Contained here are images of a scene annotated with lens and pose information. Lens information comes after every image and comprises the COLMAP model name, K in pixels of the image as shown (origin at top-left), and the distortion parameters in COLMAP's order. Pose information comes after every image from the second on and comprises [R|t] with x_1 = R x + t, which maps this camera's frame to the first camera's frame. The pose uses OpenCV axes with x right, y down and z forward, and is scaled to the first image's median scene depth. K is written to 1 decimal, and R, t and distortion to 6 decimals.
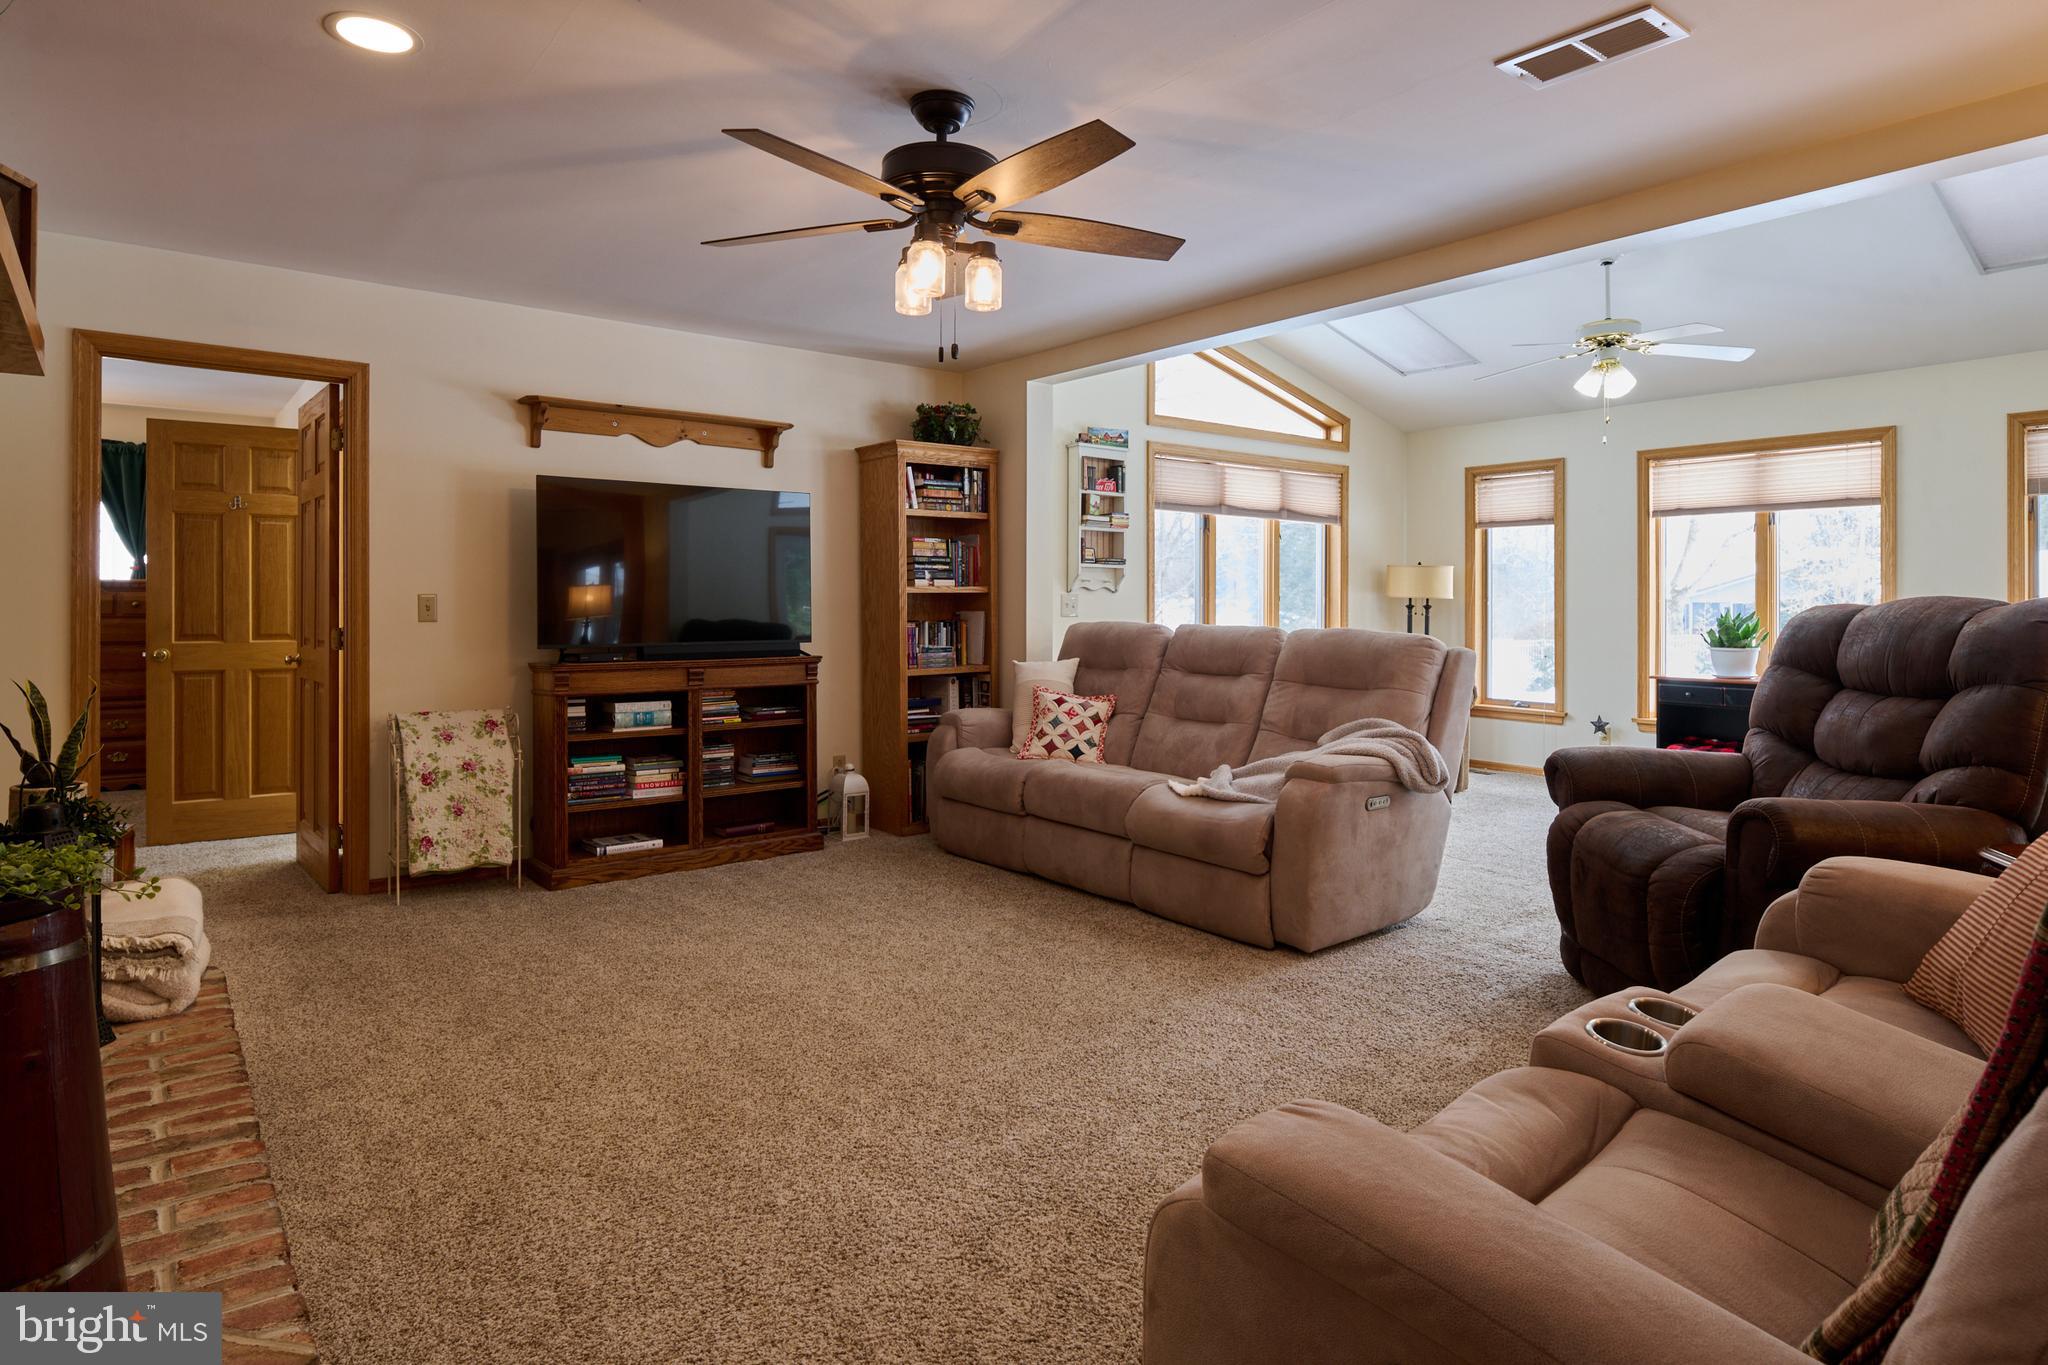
lens RADIAL K [[1117.3, 0, 1023.5], [0, 1117.3, 586.4], [0, 0, 1]] dist [0.002583, -0.007228]
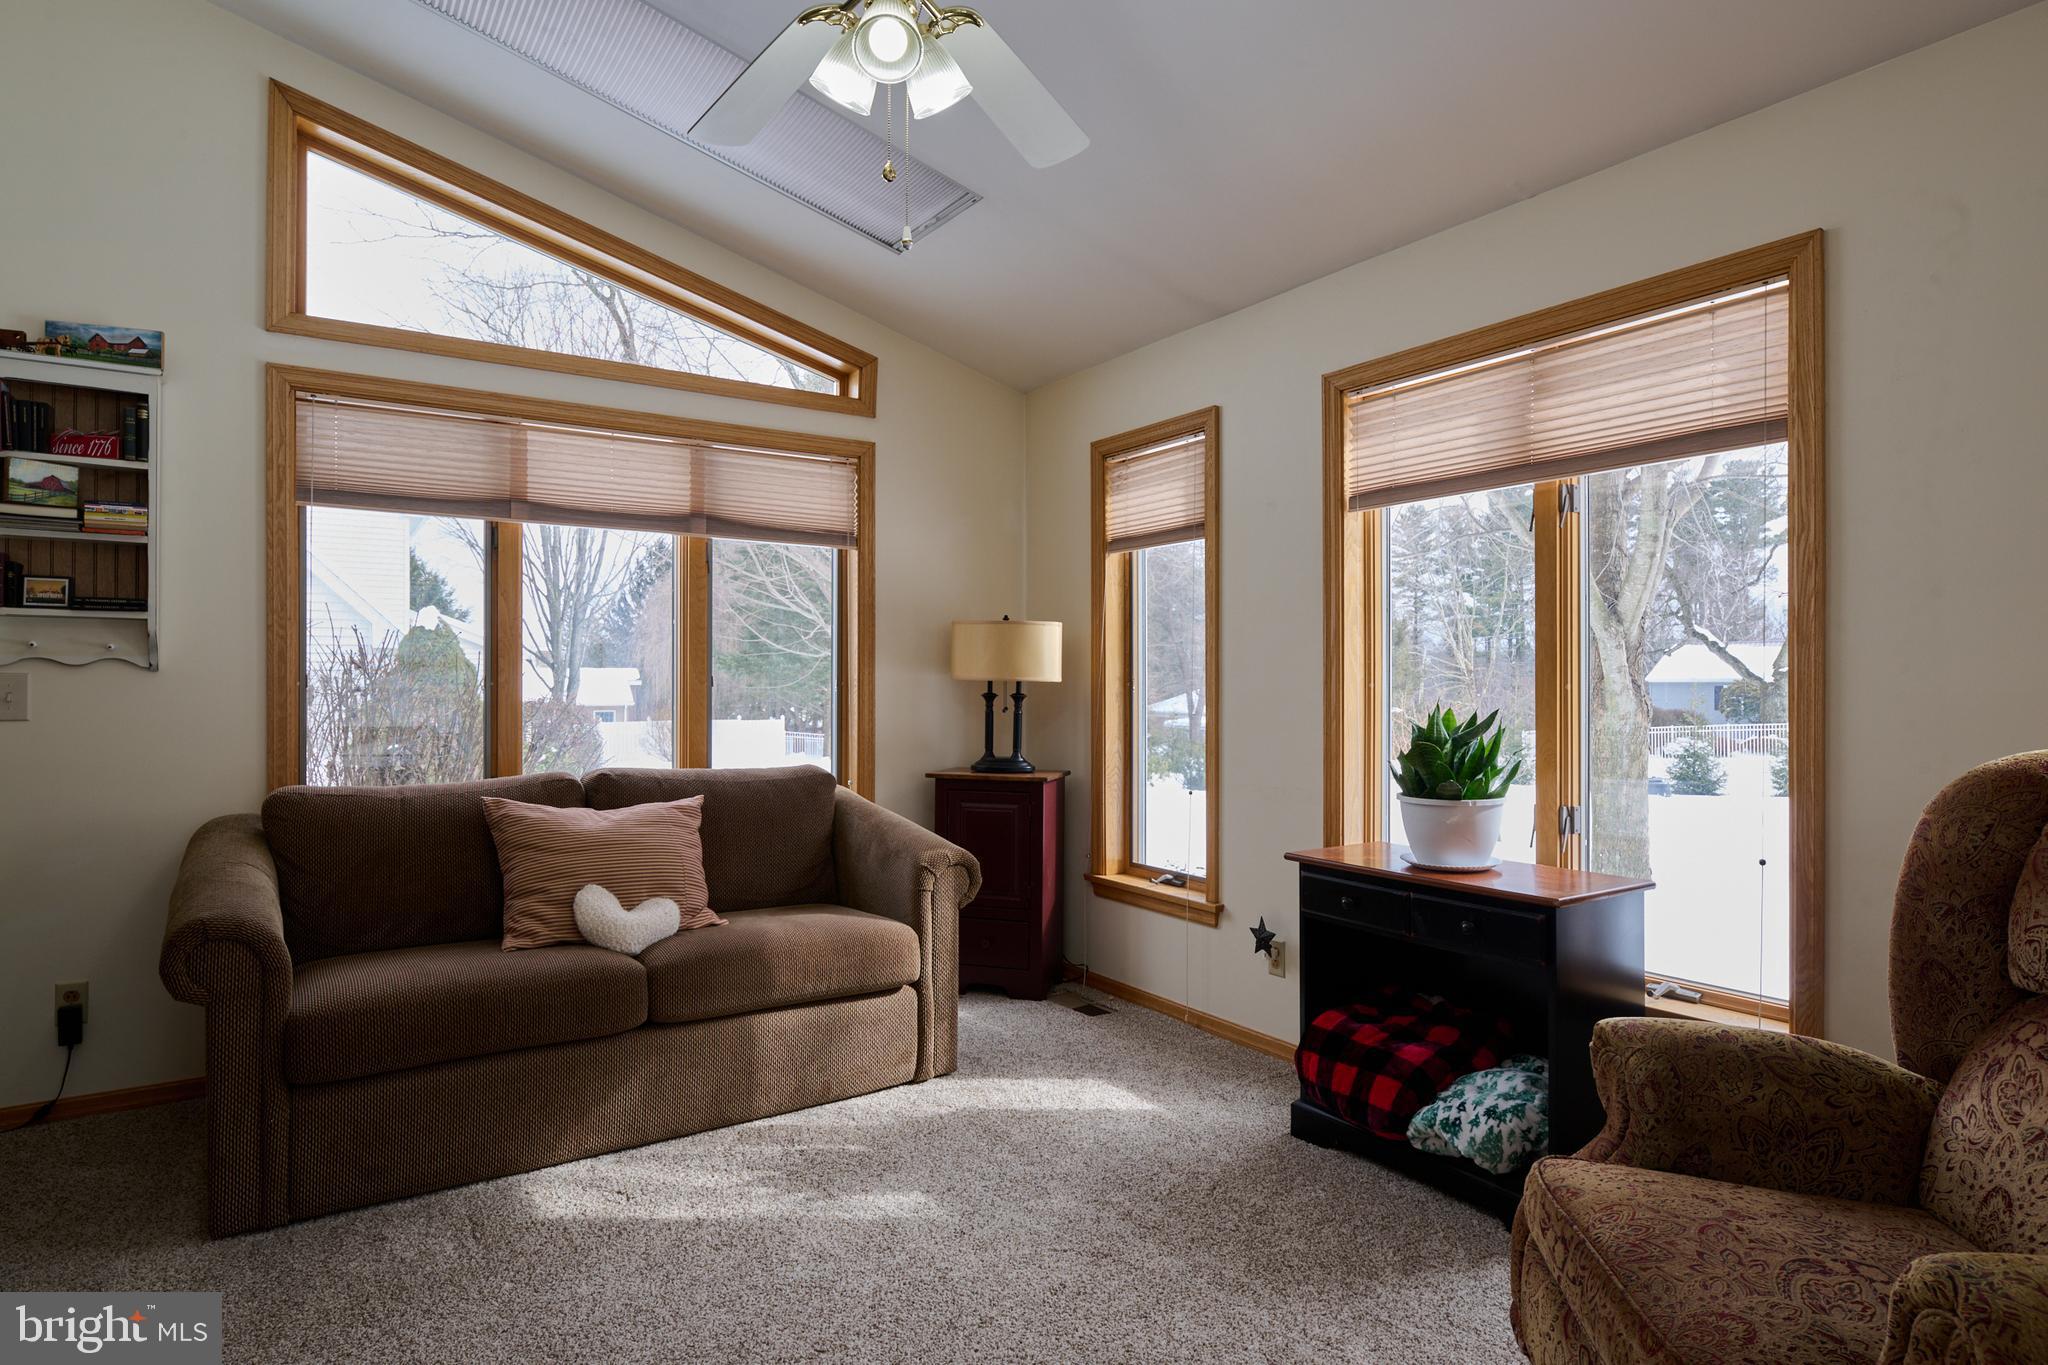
lens RADIAL K [[1127.9, 0, 1024.0], [0, 1127.9, 682.5], [0, 0, 1]] dist [-0.003328, -0.001635]
pose [[0.996097, -0.001550, -0.088248, 0.439784], [0.002309, 0.999961, 0.008503, 0.007007], [0.088231, -0.008674, 0.996062, 0.478197]]
